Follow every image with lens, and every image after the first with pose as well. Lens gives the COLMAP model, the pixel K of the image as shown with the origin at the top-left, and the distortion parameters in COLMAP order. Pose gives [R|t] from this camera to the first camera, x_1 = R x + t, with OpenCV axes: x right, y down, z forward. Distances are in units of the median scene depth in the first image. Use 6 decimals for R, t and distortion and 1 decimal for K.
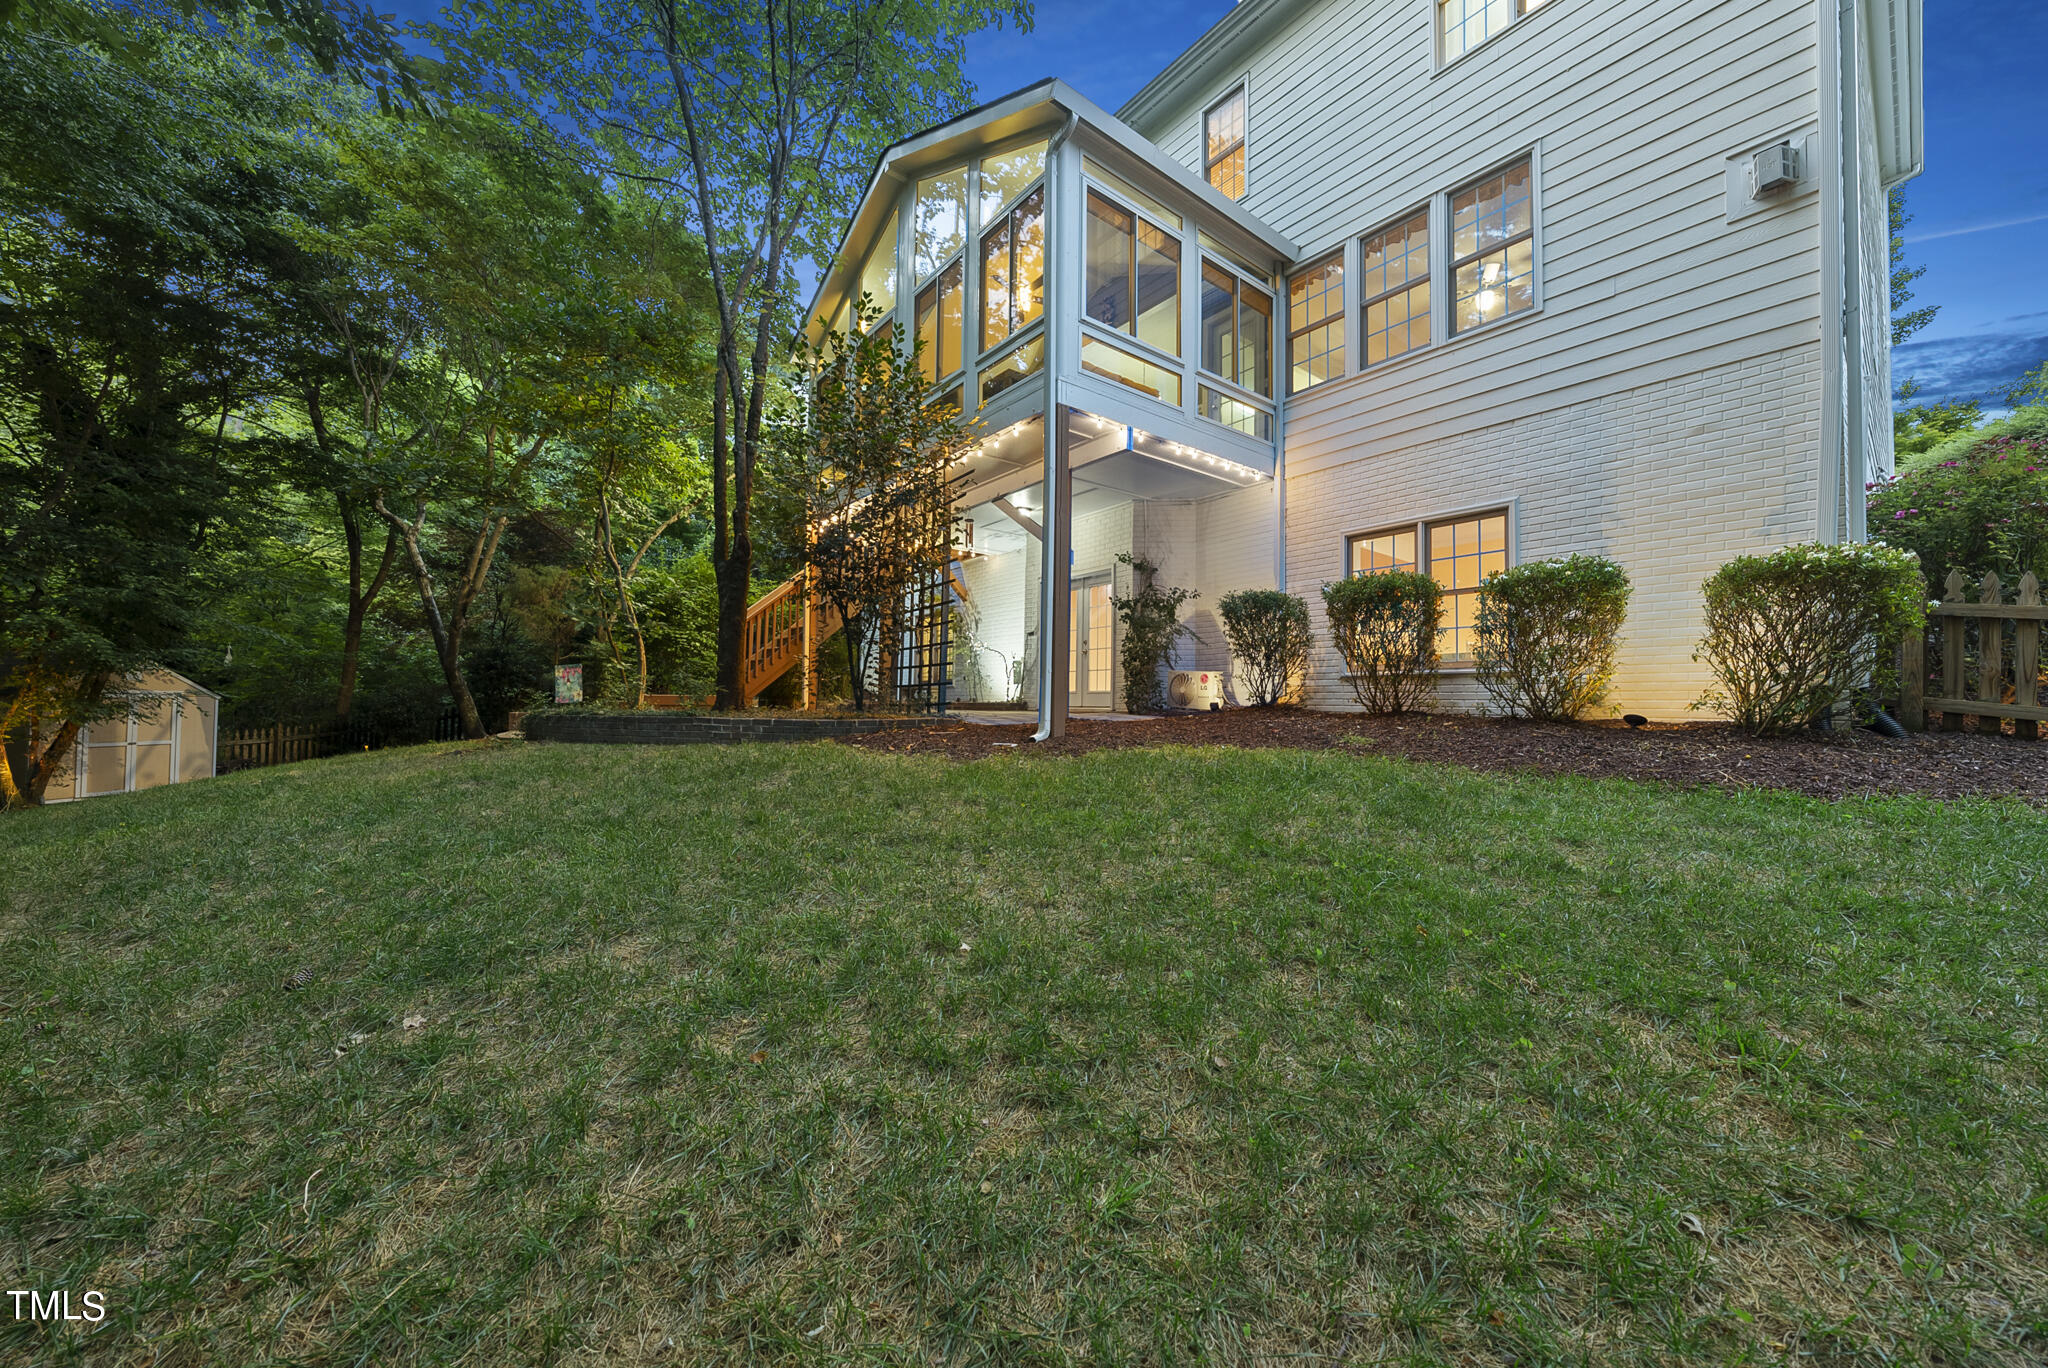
lens RADIAL K [[712.9, 0, 1024.0], [0, 712.9, 684.0], [0, 0, 1]] dist [-0.000292, -0.000024]
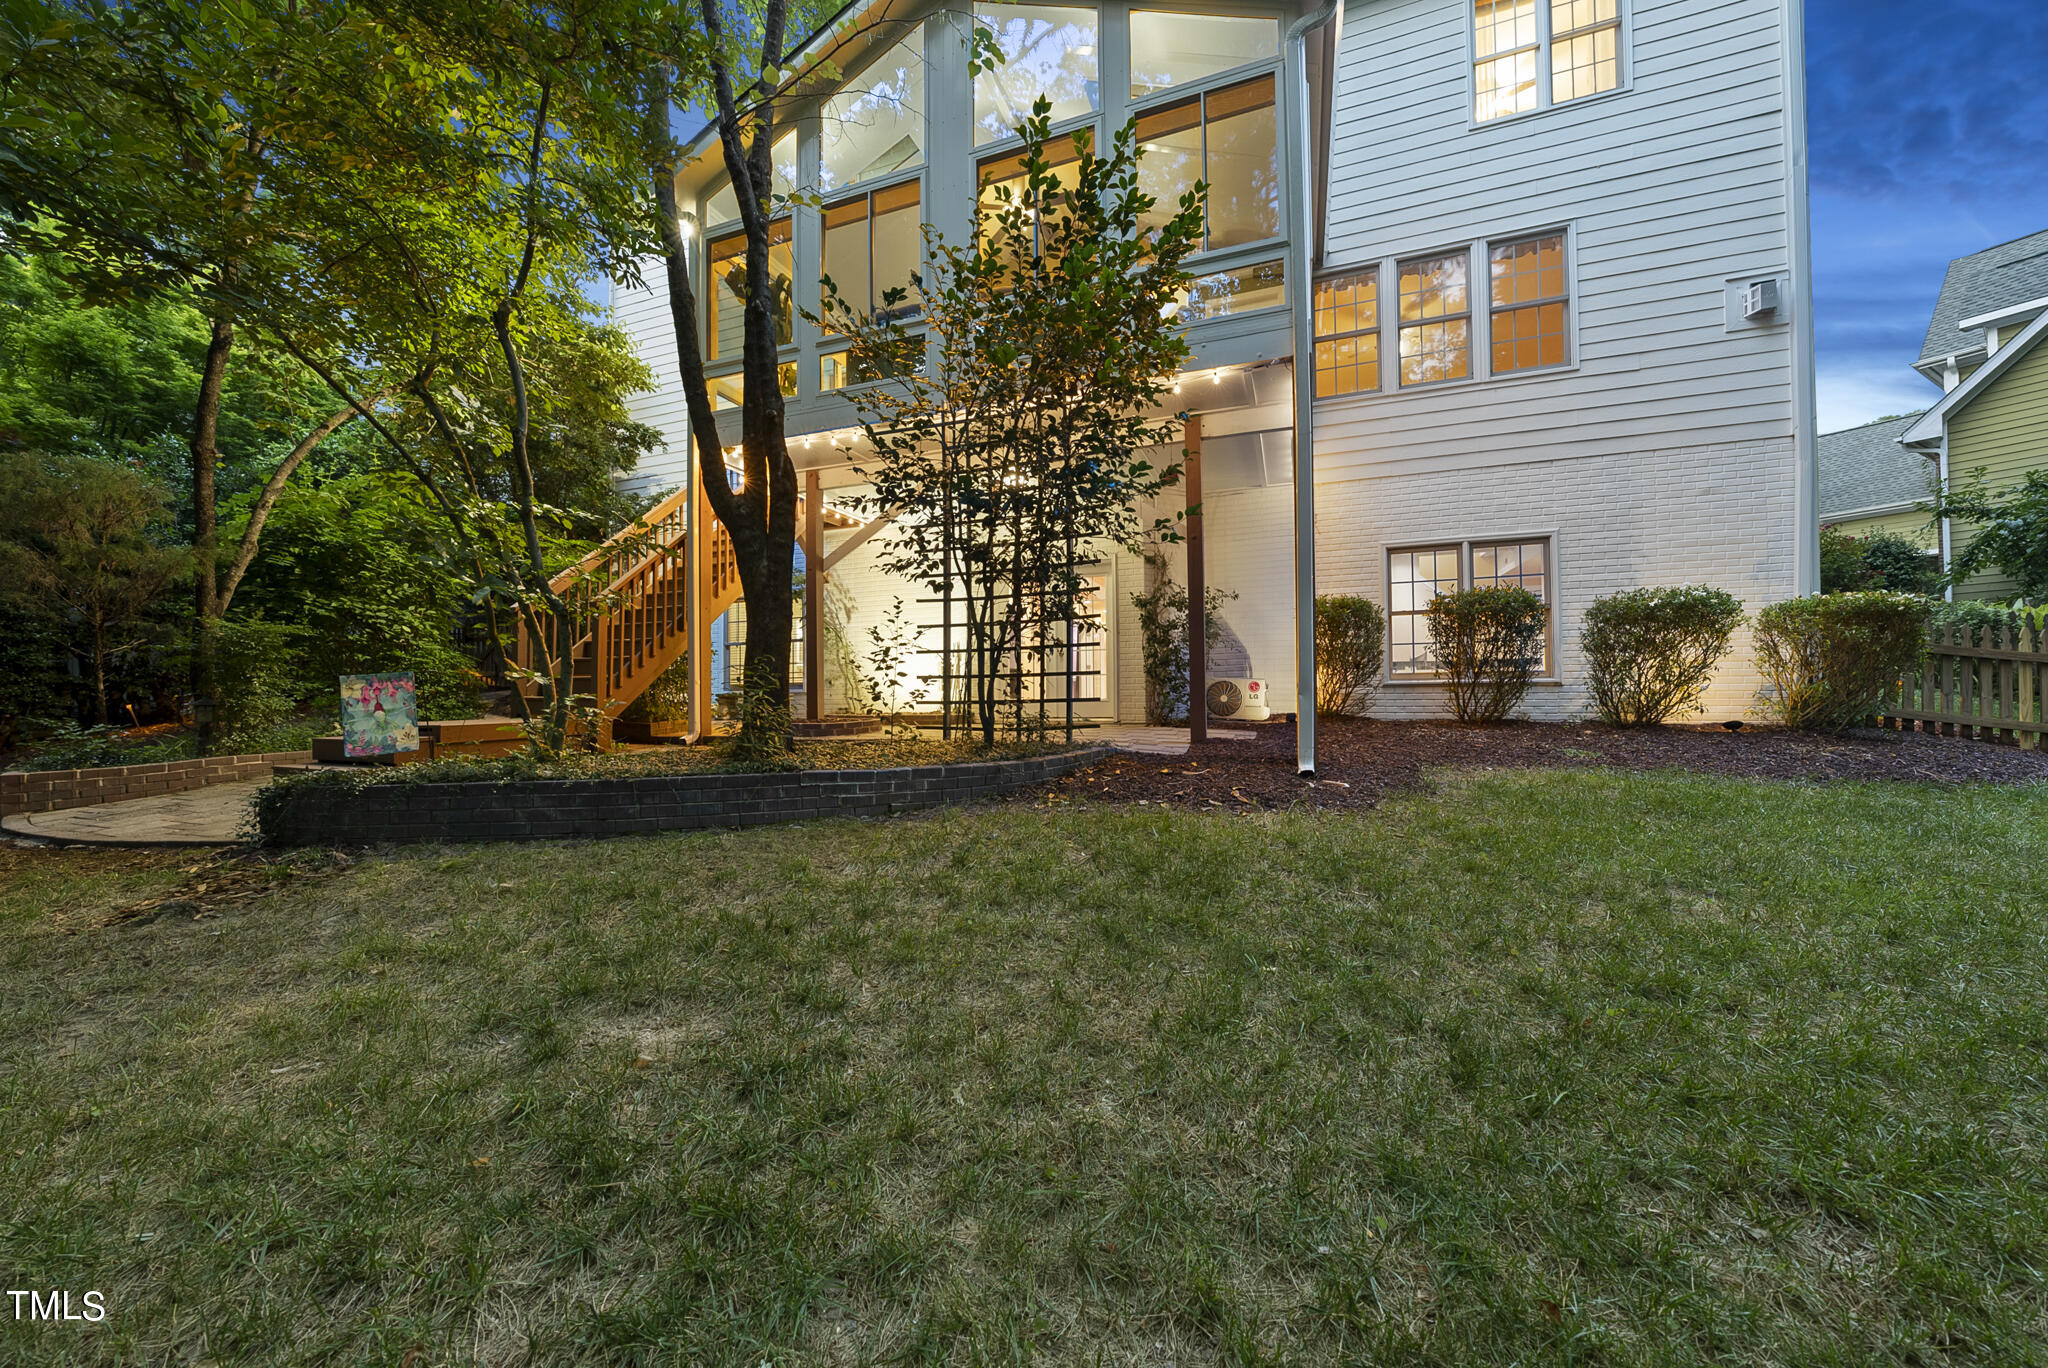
lens RADIAL K [[712.9, 0, 1024.0], [0, 712.9, 684.0], [0, 0, 1]] dist [-0.000292, -0.000024]
pose [[0.849081, -0.003644, 0.528250, -0.624050], [0.003548, 0.999993, 0.001195, -0.019707], [-0.528251, 0.000860, 0.849088, 0.484034]]
